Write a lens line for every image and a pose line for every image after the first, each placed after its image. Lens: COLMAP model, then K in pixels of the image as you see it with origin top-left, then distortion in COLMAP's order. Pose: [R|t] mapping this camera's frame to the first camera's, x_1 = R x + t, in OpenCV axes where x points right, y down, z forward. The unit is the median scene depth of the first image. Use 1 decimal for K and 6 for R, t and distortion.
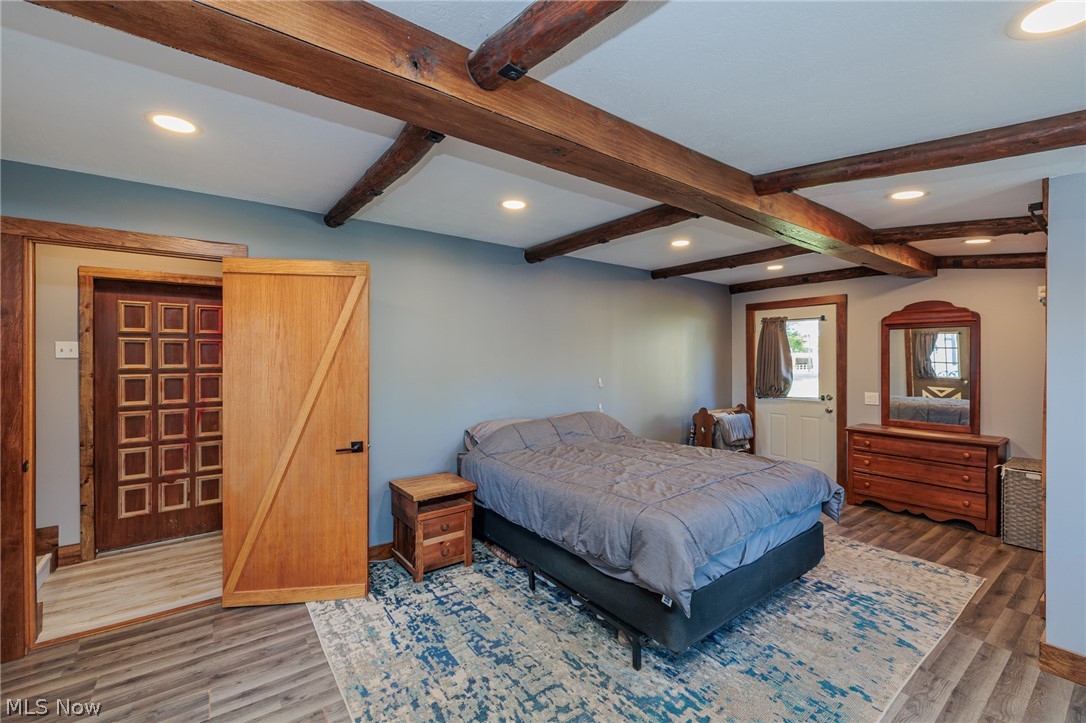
lens RADIAL K [[454.6, 0, 538.8], [0, 454.6, 355.6], [0, 0, 1]] dist [0.002871, 0.000180]
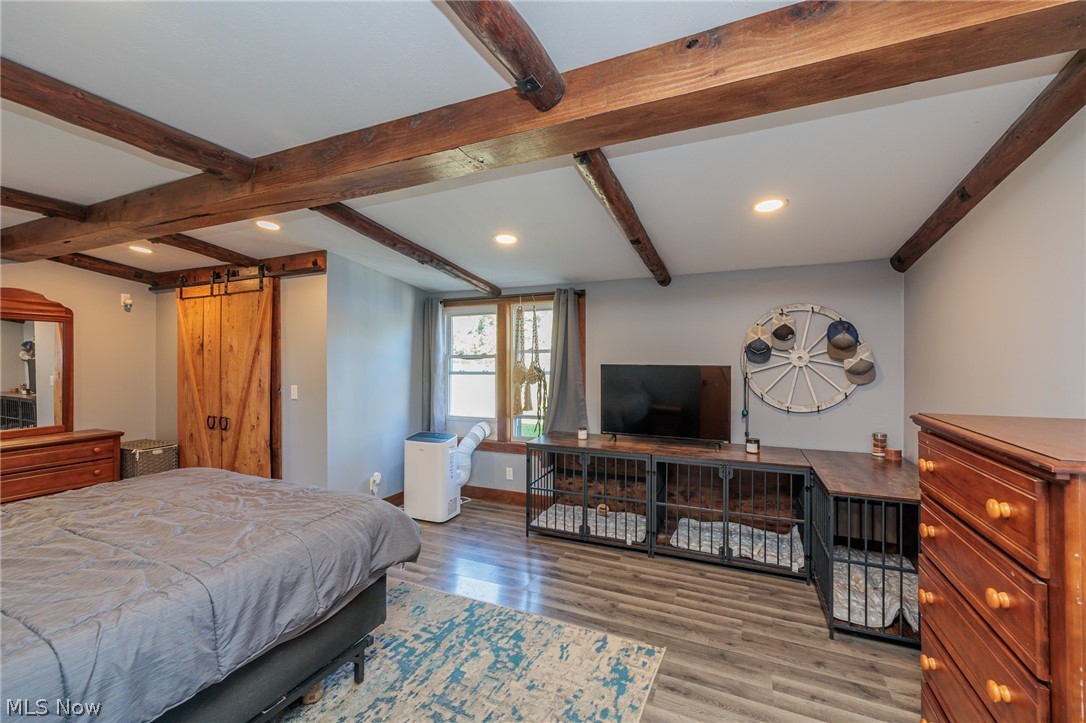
lens RADIAL K [[454.6, 0, 539.8], [0, 454.6, 361.1], [0, 0, 1]] dist [0.002871, 0.000180]
pose [[-0.484455, -0.008186, 0.874778, -0.550520], [-0.004681, 0.999966, 0.006765, 0.010115], [-0.874803, -0.000817, -0.484477, 0.793033]]
